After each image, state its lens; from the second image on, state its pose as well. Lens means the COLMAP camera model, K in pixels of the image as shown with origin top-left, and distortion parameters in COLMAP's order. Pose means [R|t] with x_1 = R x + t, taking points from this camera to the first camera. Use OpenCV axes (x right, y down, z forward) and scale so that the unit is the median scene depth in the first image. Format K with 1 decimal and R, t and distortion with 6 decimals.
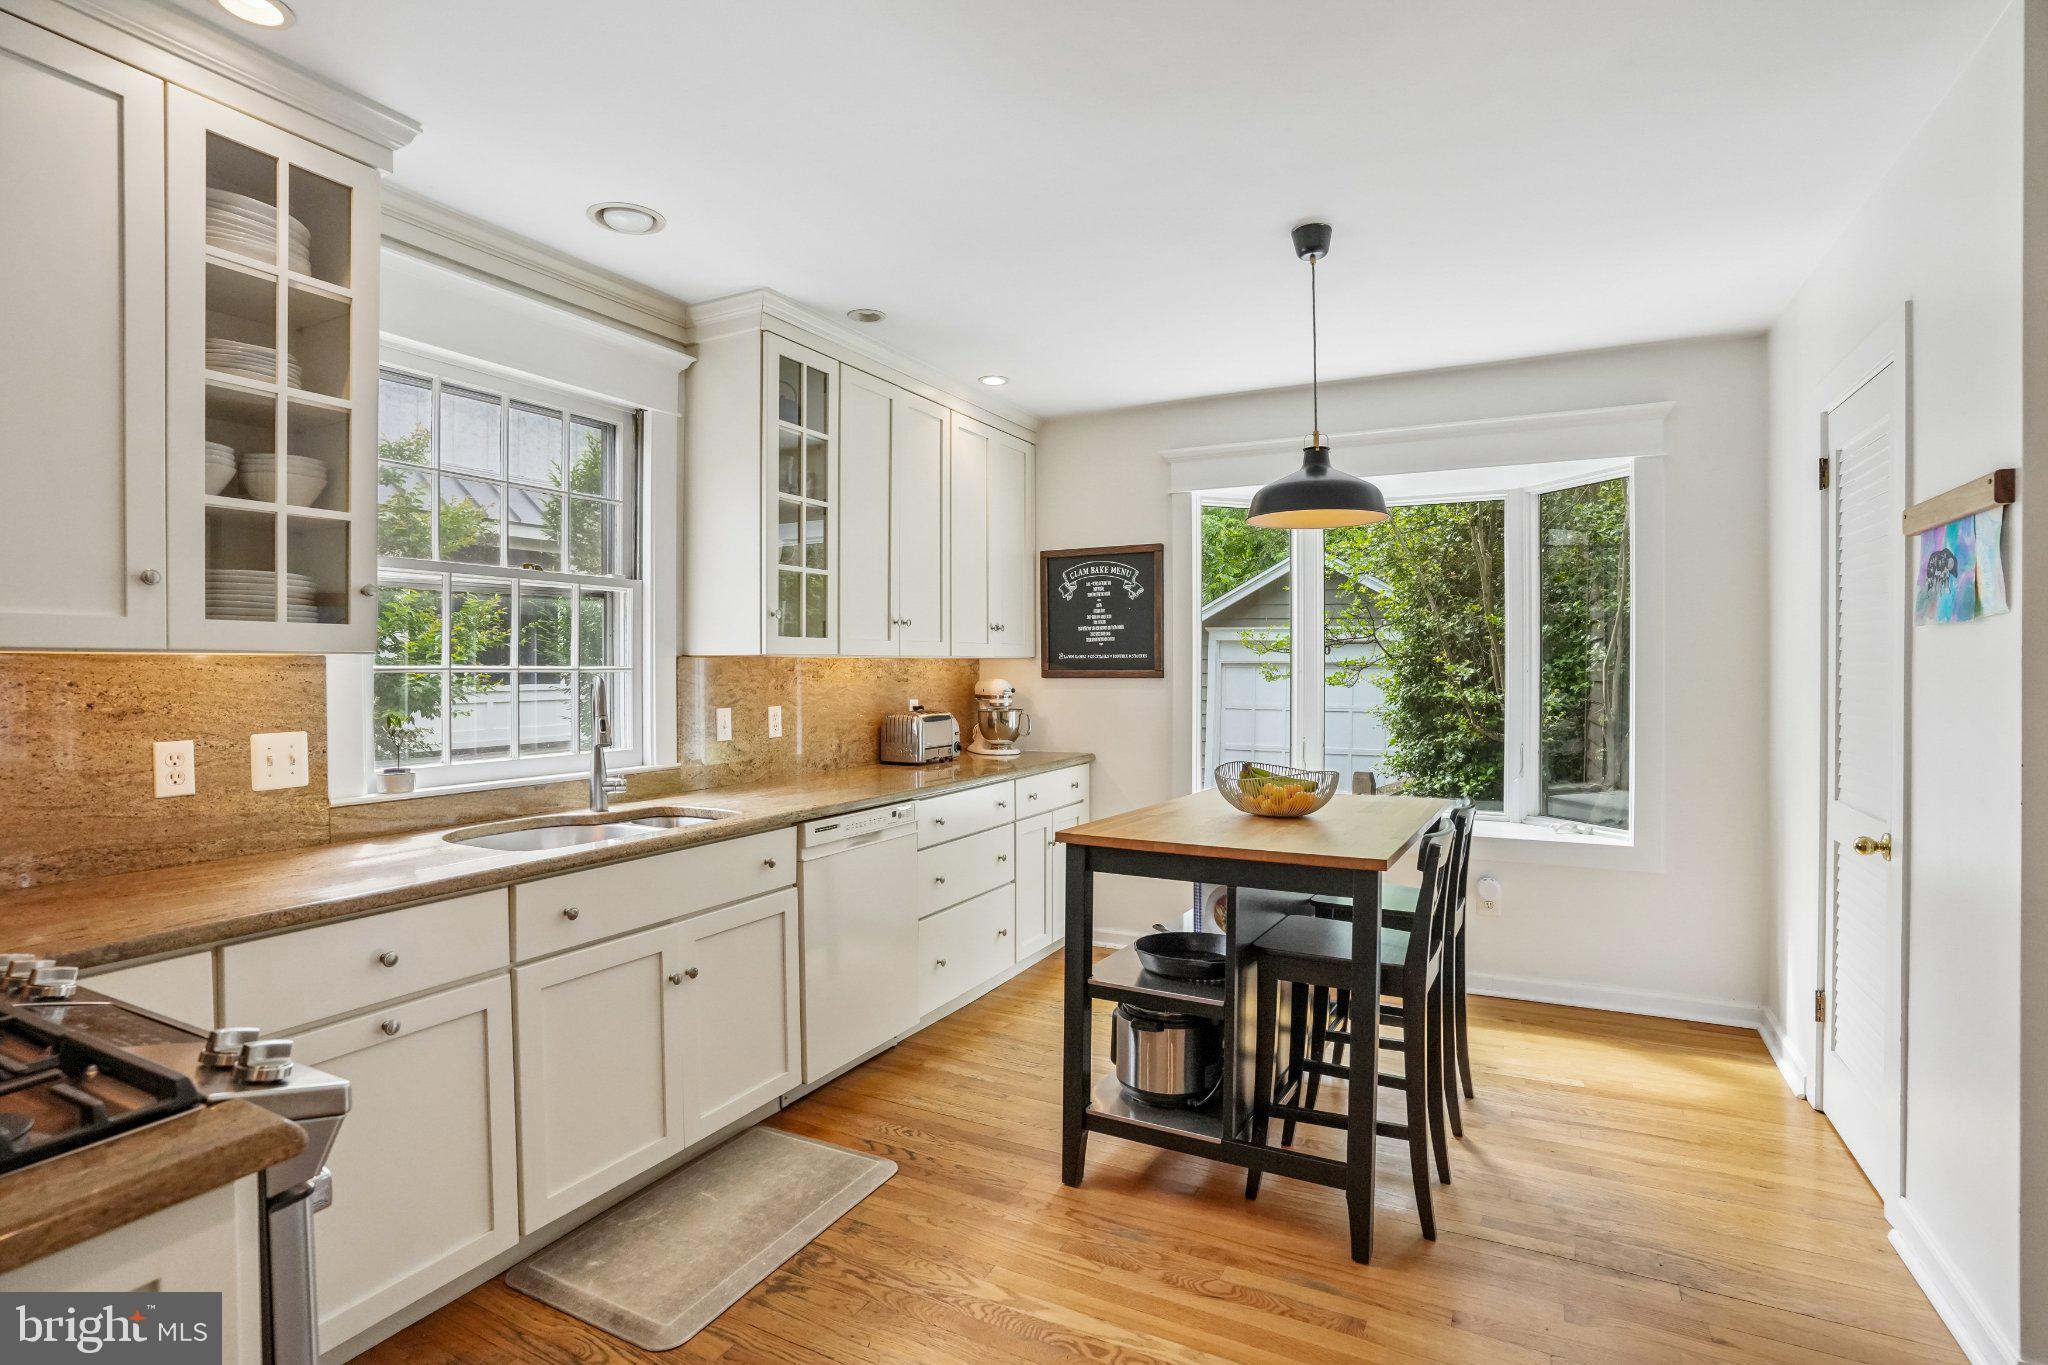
lens RADIAL K [[1005.2, 0, 1019.9], [0, 1005.2, 676.2], [0, 0, 1]] dist [-0.075437, 0.034789]
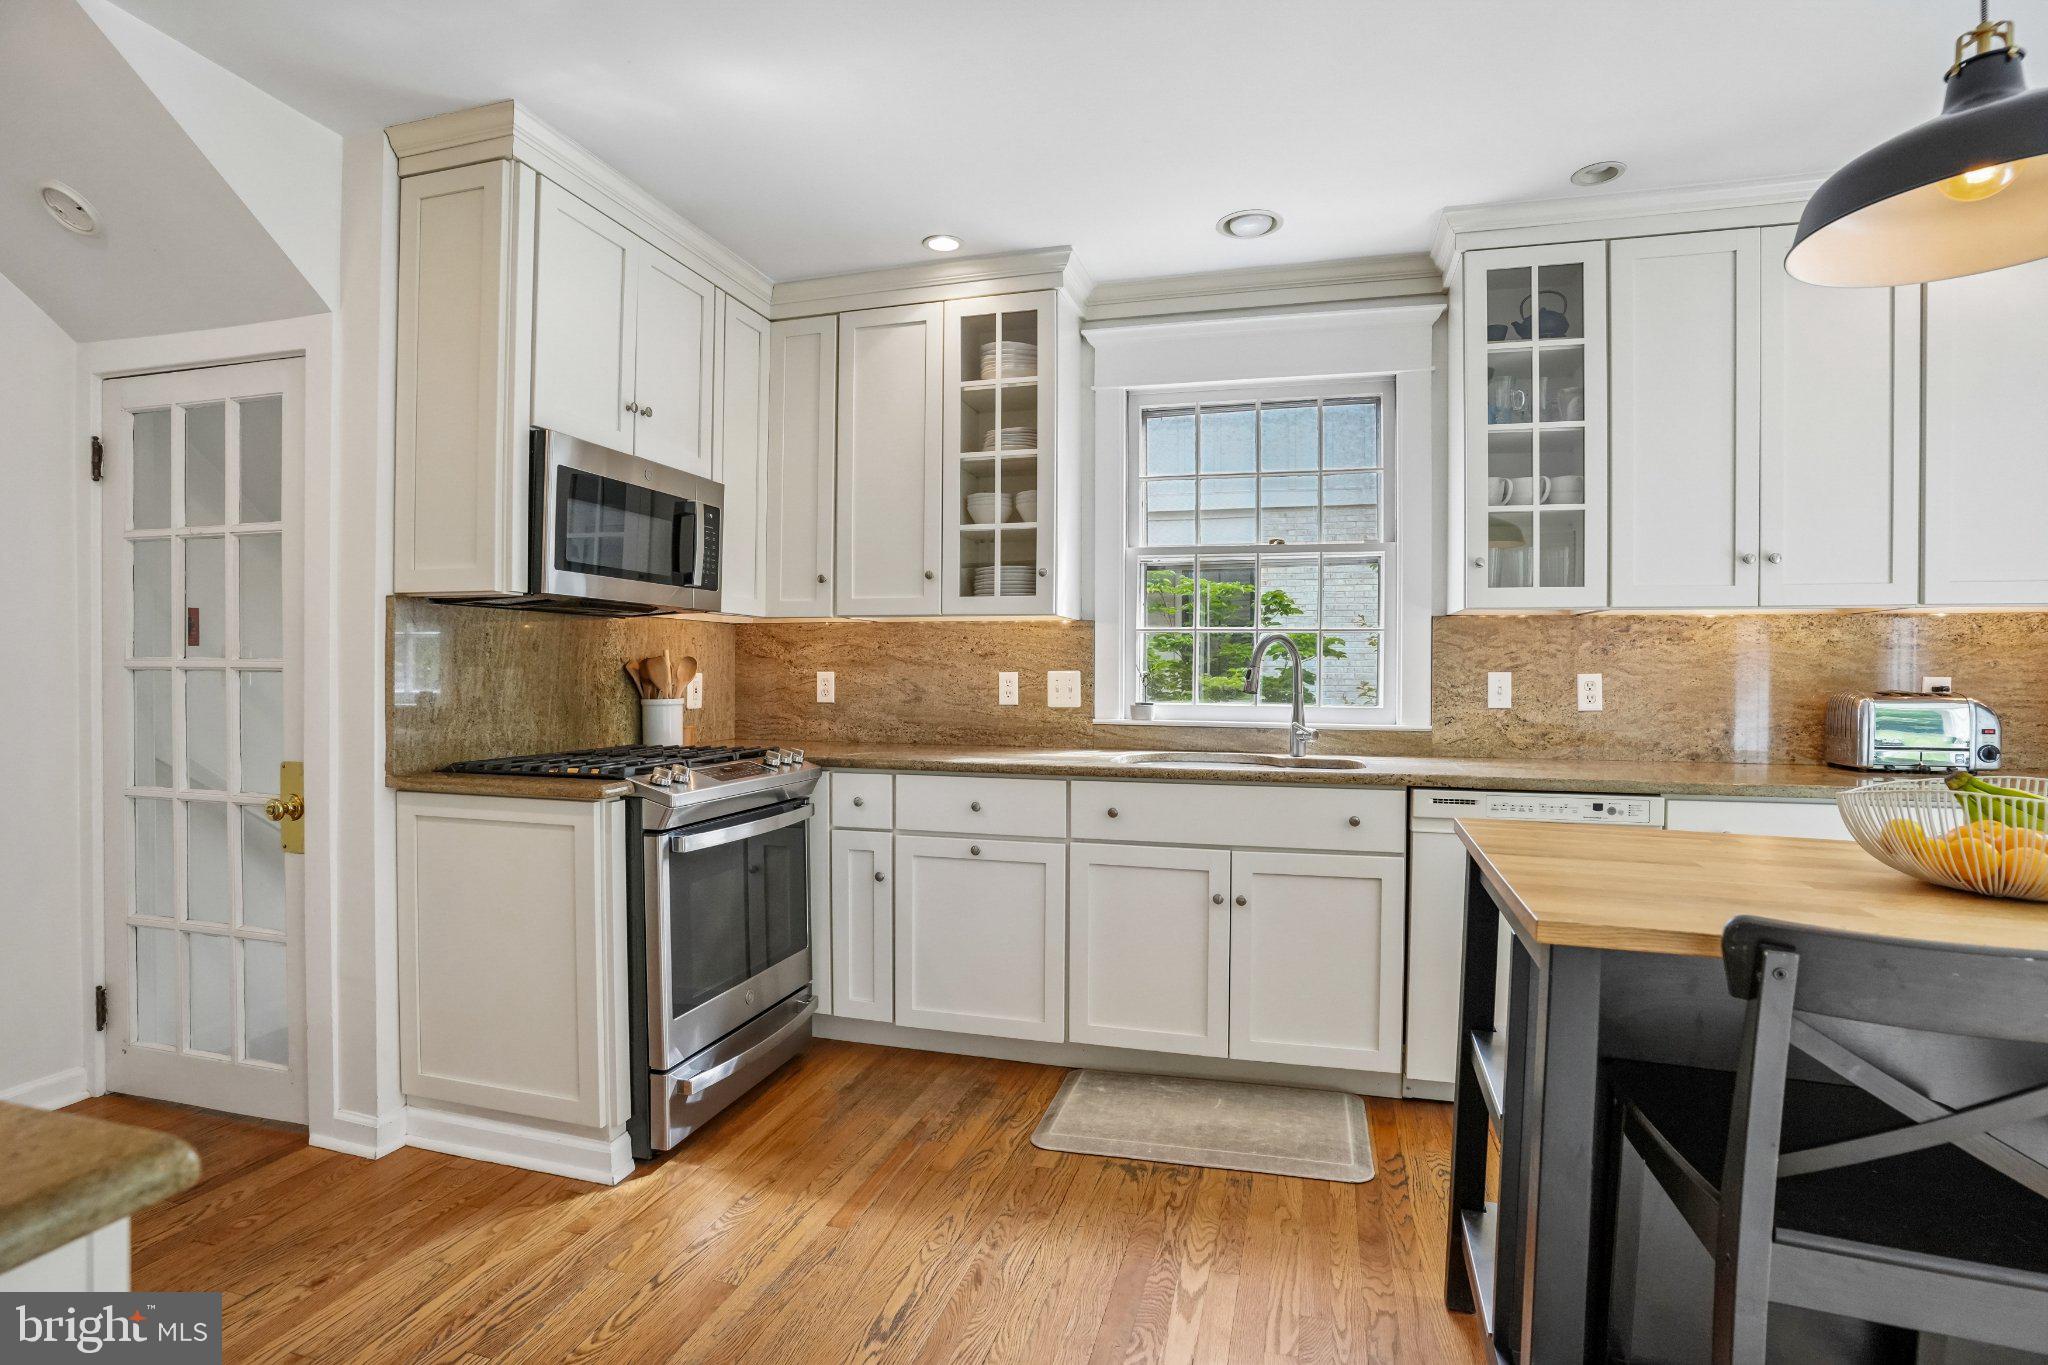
lens RADIAL K [[1005.2, 0, 1019.9], [0, 1005.2, 676.2], [0, 0, 1]] dist [-0.075437, 0.034789]
pose [[0.207172, 0.011482, -0.978237, 0.699403], [-0.015218, 0.999848, 0.008513, 0.048944], [0.978186, 0.013123, 0.207315, 0.543798]]
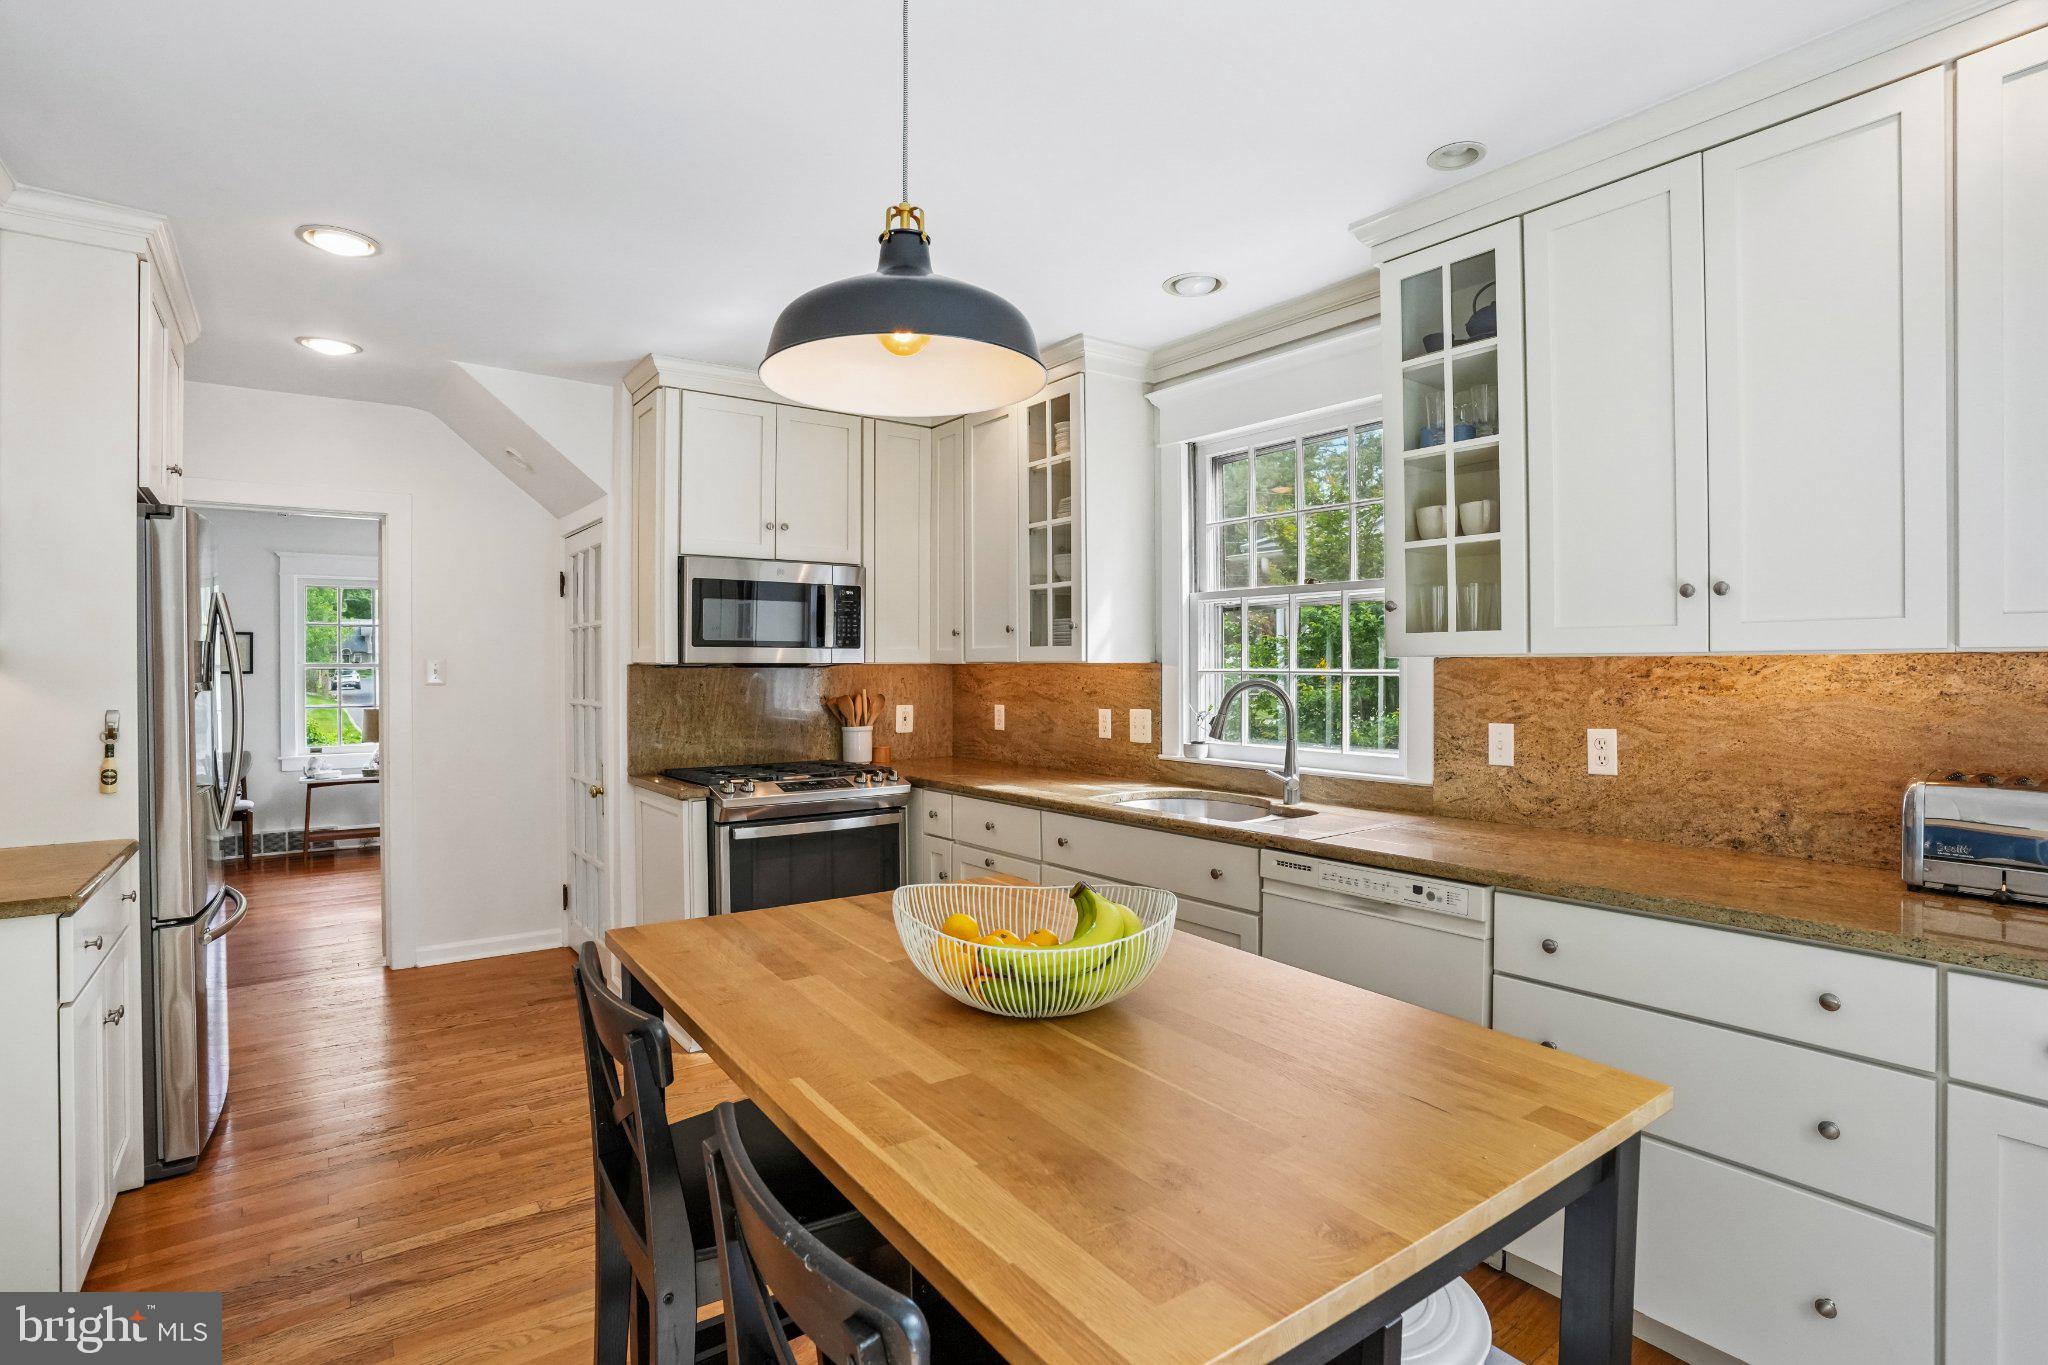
lens RADIAL K [[1005.2, 0, 1019.9], [0, 1005.2, 676.2], [0, 0, 1]] dist [-0.075437, 0.034789]
pose [[-0.428403, 0.013905, -0.903481, 0.799266], [-0.002917, 0.999855, 0.016771, -0.024084], [0.903583, 0.009820, -0.428300, 1.398898]]
